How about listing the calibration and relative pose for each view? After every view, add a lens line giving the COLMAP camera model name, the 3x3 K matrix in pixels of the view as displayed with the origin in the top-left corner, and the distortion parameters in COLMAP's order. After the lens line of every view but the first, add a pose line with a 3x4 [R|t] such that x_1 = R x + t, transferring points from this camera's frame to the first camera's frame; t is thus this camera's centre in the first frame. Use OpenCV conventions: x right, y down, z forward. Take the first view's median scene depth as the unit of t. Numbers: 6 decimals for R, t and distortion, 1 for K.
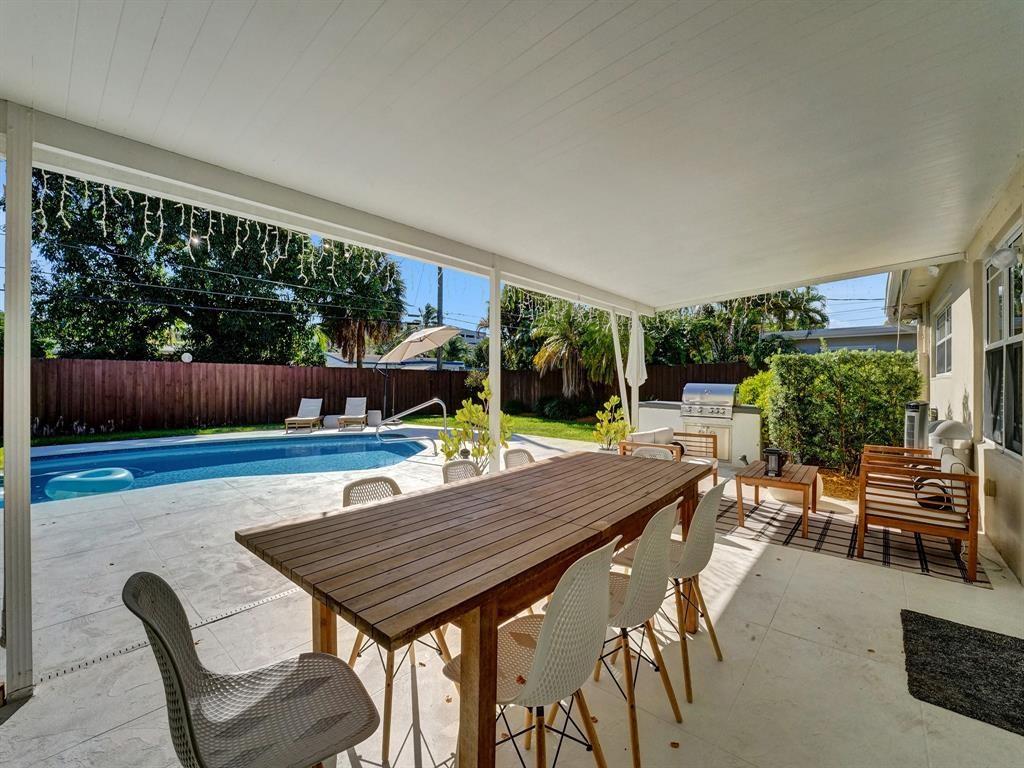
lens RADIAL K [[418.8, 0, 510.0], [0, 418.8, 384.1], [0, 0, 1]] dist [-0.022881, 0.000049]
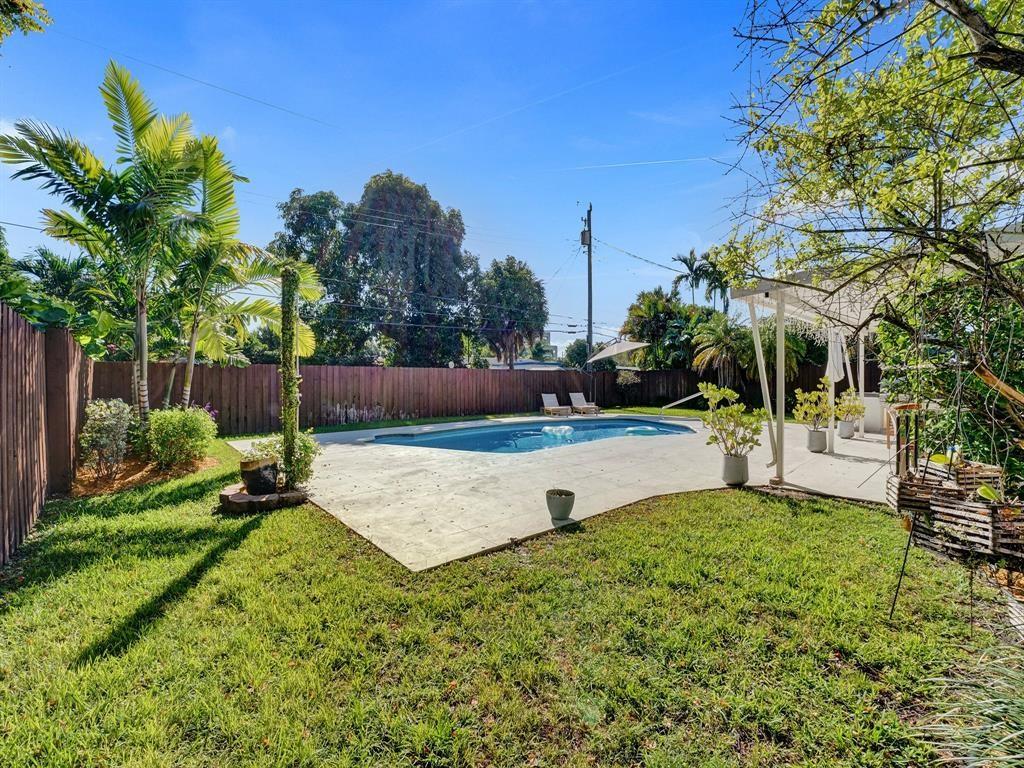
lens RADIAL K [[418.8, 0, 510.0], [0, 418.8, 384.1], [0, 0, 1]] dist [-0.022881, 0.000049]
pose [[0.991372, -0.008911, -0.130778, -0.404717], [0.009431, 0.999950, 0.003353, -0.003191], [0.130742, -0.004557, 0.991406, -0.346956]]
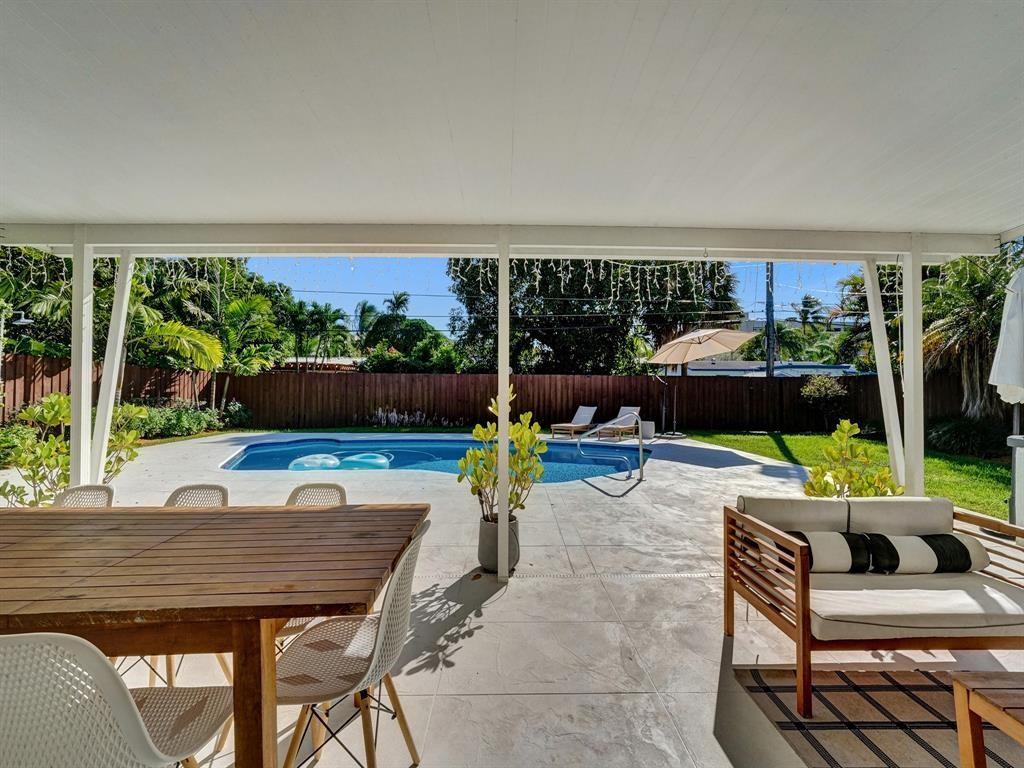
lens RADIAL K [[421.9, 0, 512.0], [0, 421.9, 384.0], [0, 0, 1]] dist [-0.014985, 0.000305]
pose [[0.672093, -0.008962, -0.740412, 0.165065], [-0.006362, 0.999820, -0.017877, -0.000959], [0.740439, 0.016725, 0.671915, 0.150623]]
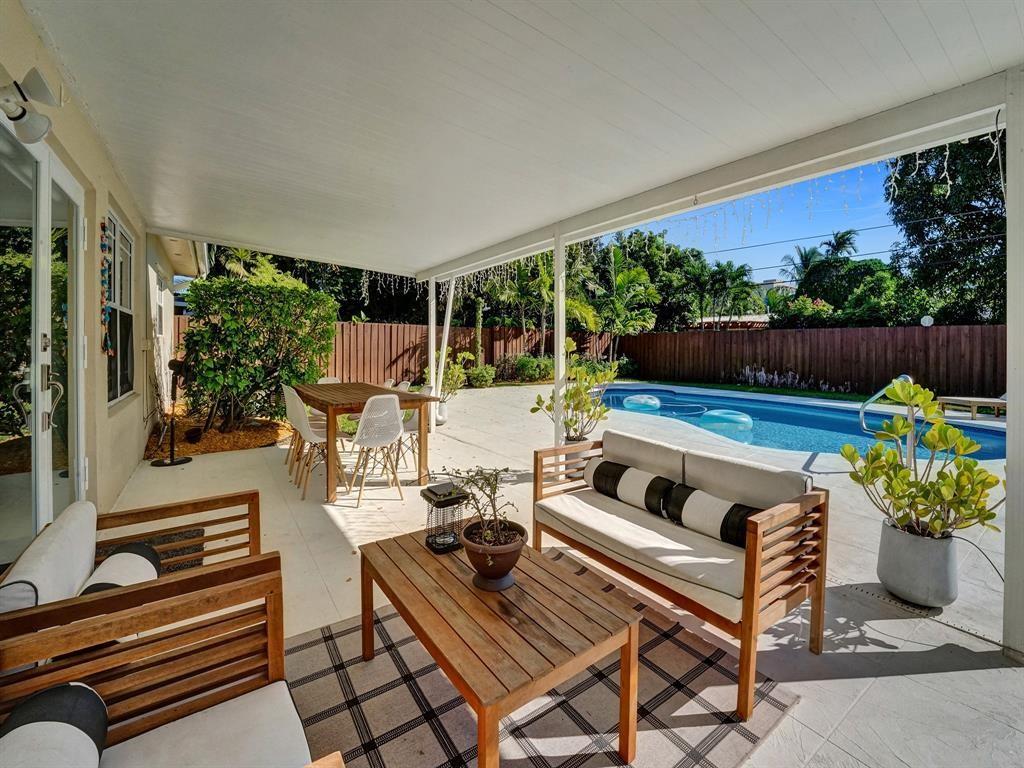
lens RADIAL K [[437.1, 0, 531.4], [0, 437.1, 347.4], [0, 0, 1]] dist [-0.001475, -0.000038]
pose [[-0.206300, -0.001103, -0.978488, 0.320713], [-0.011546, 0.999932, 0.001307, 0.001849], [0.978421, 0.011567, -0.206299, 0.351238]]
